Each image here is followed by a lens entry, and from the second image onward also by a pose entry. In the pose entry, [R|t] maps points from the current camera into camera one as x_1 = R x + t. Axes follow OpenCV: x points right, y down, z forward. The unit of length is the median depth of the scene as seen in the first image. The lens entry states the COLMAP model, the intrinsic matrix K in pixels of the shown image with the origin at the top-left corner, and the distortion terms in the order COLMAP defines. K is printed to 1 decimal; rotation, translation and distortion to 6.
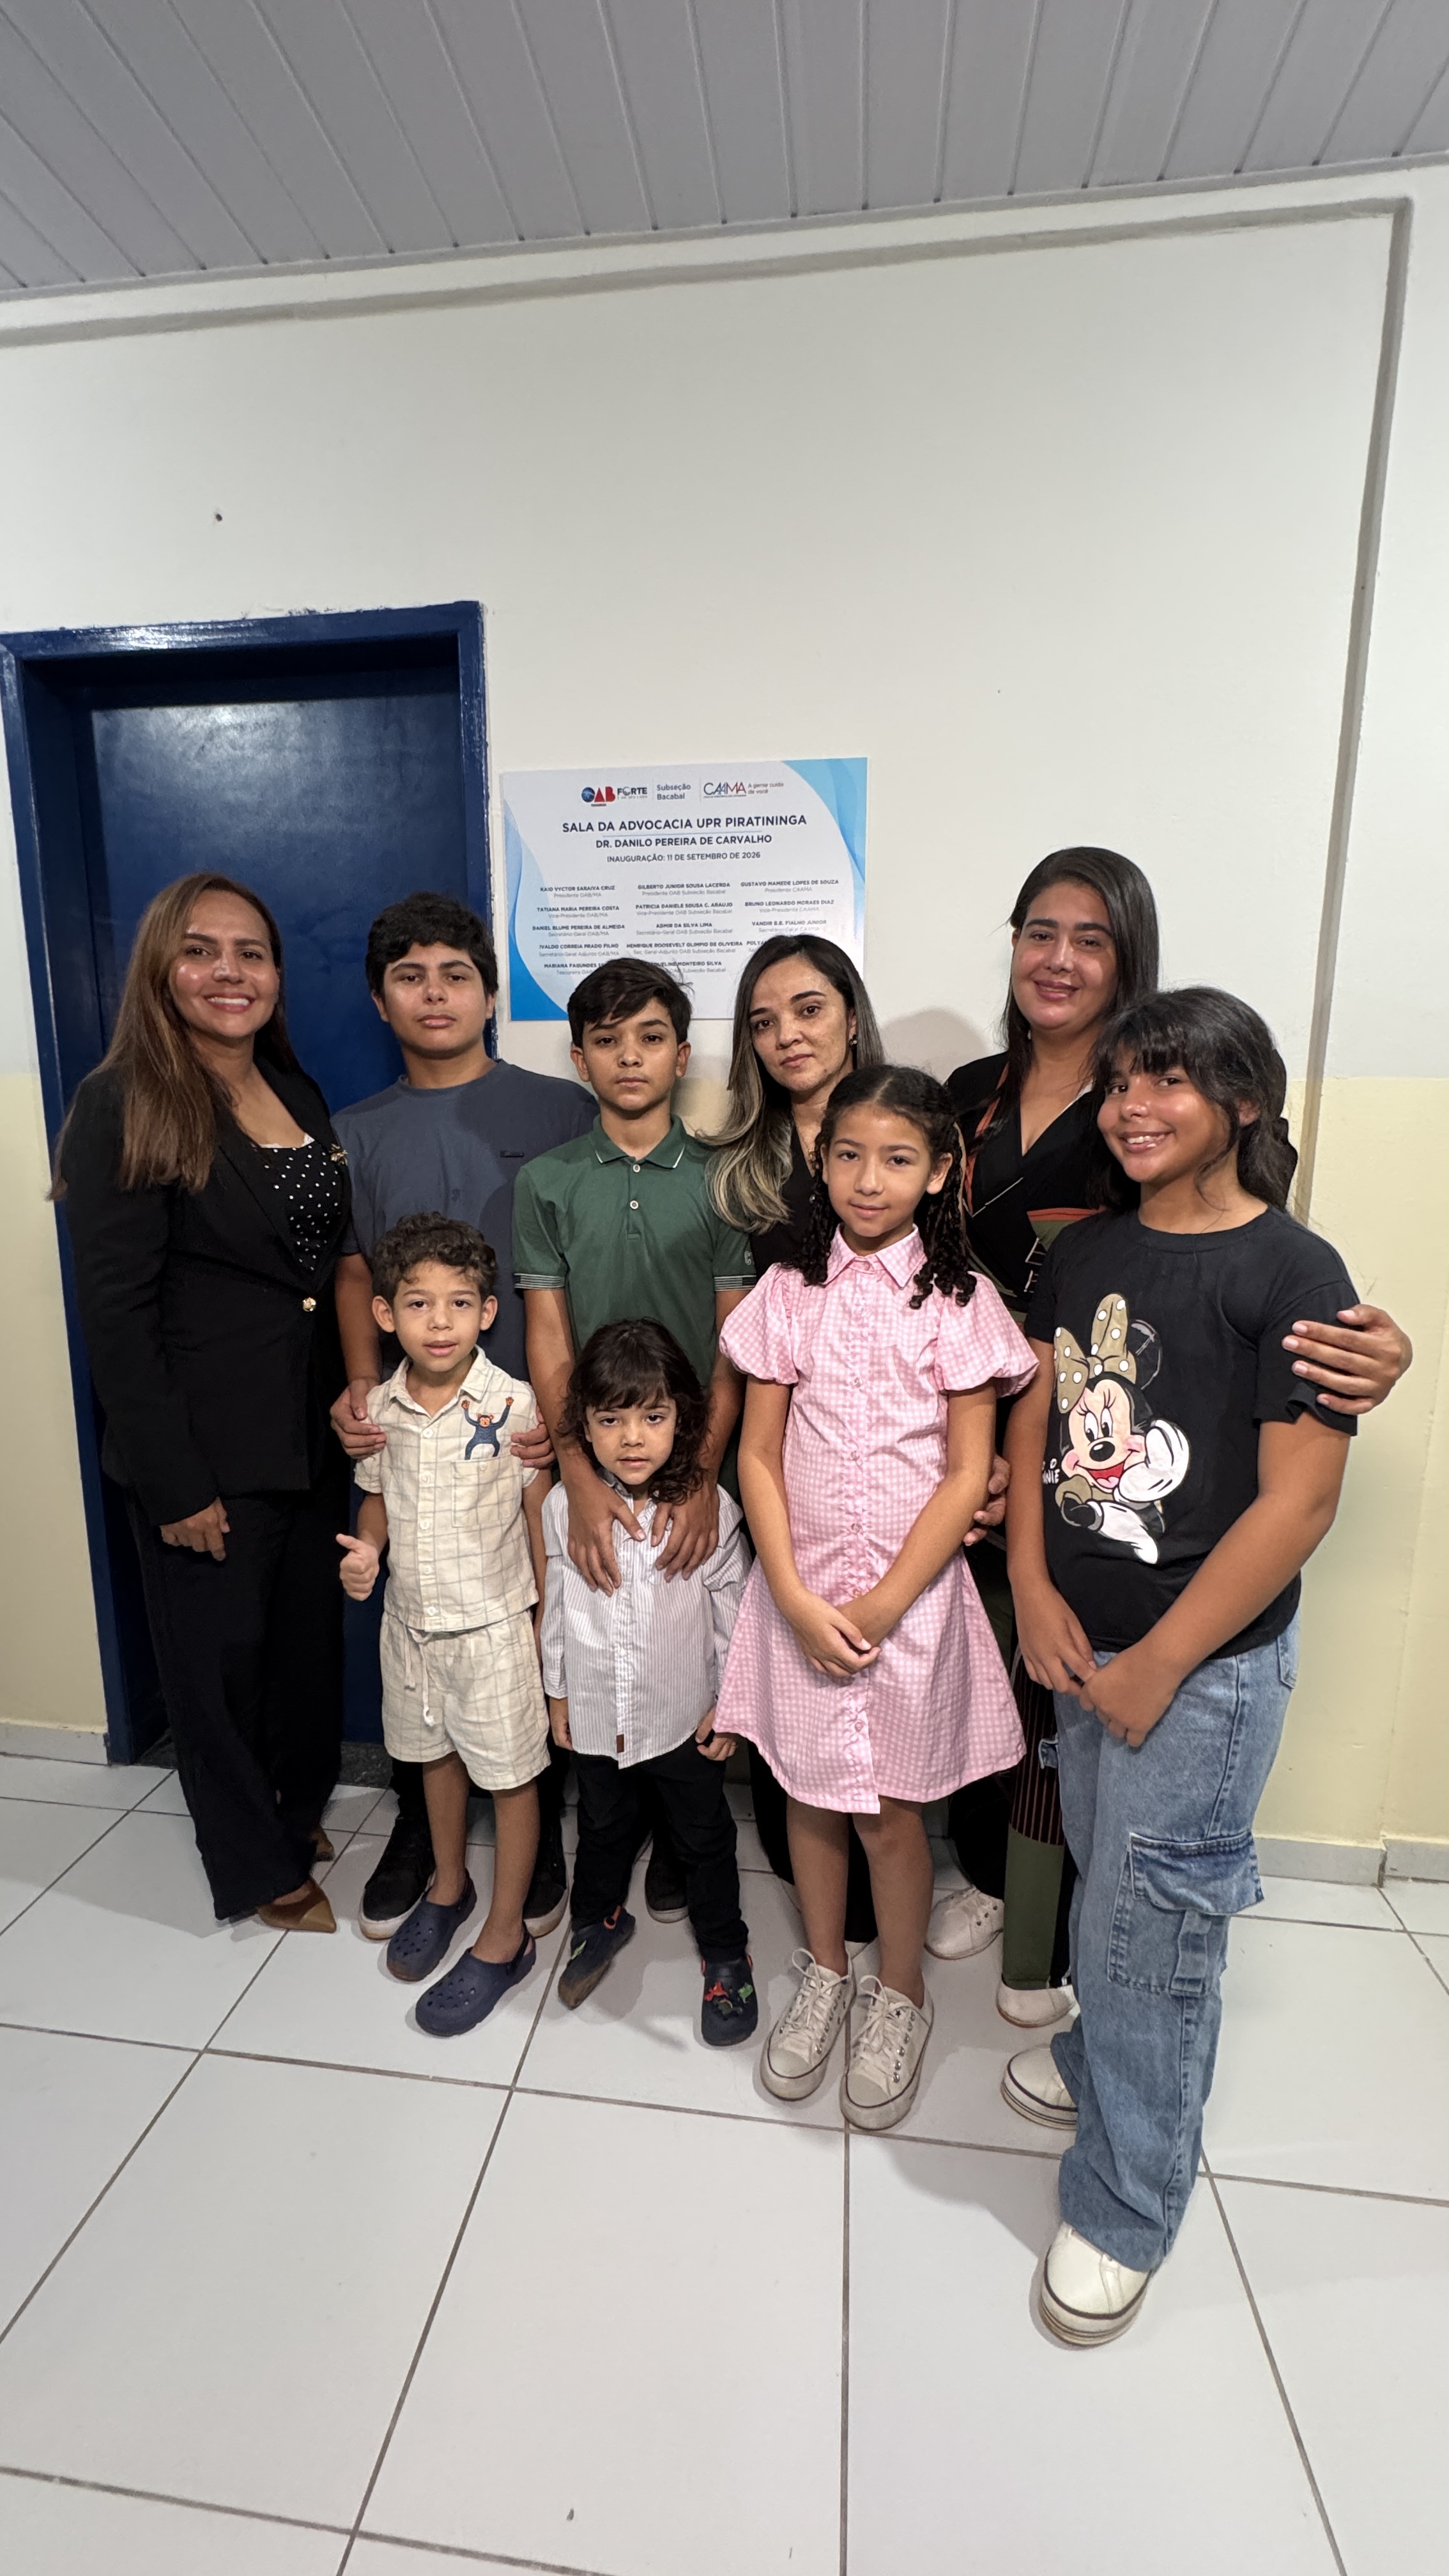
lens RADIAL K [[1043.6, 0, 732.2], [0, 1043.6, 1296.2], [0, 0, 1]] dist [-0.003188, 0.001093]
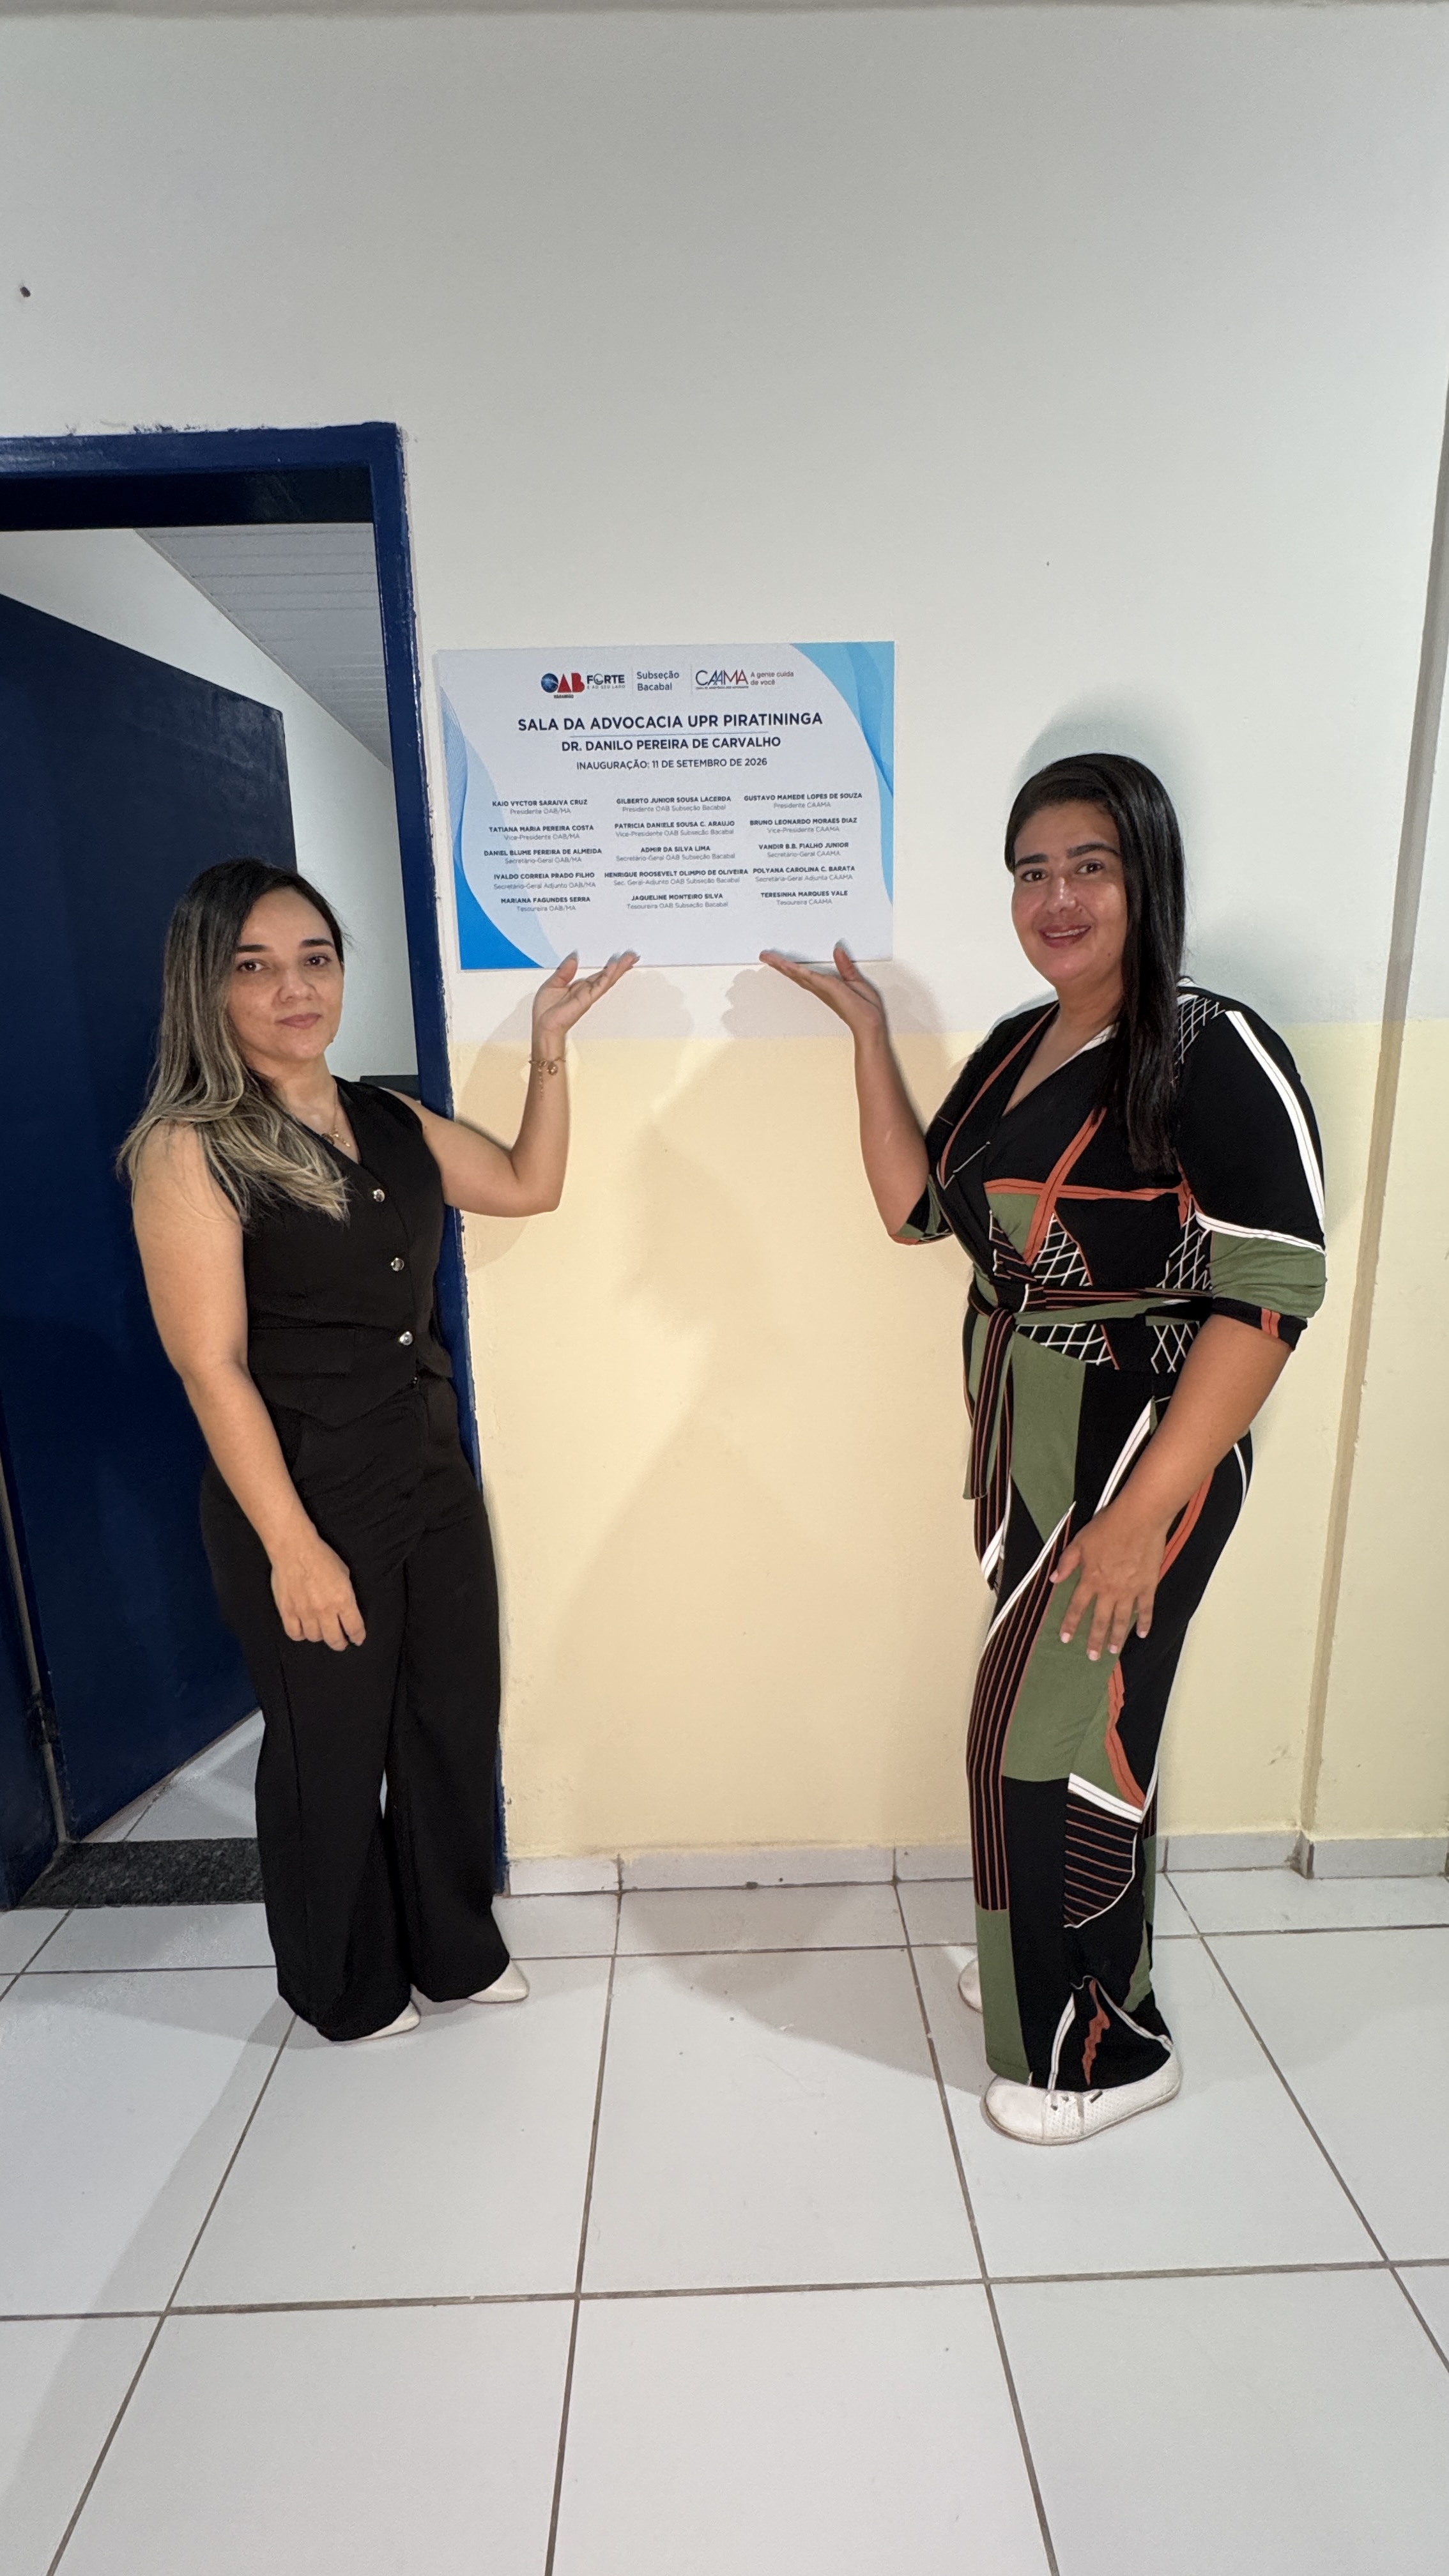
lens RADIAL K [[1043.6, 0, 728.5], [0, 1043.6, 1299.4], [0, 0, 1]] dist [-0.003188, 0.001093]
pose [[0.989487, -0.055871, 0.133395, -0.134040], [0.051137, 0.997943, 0.038664, -0.032424], [-0.135281, -0.031436, 0.990308, 0.172529]]
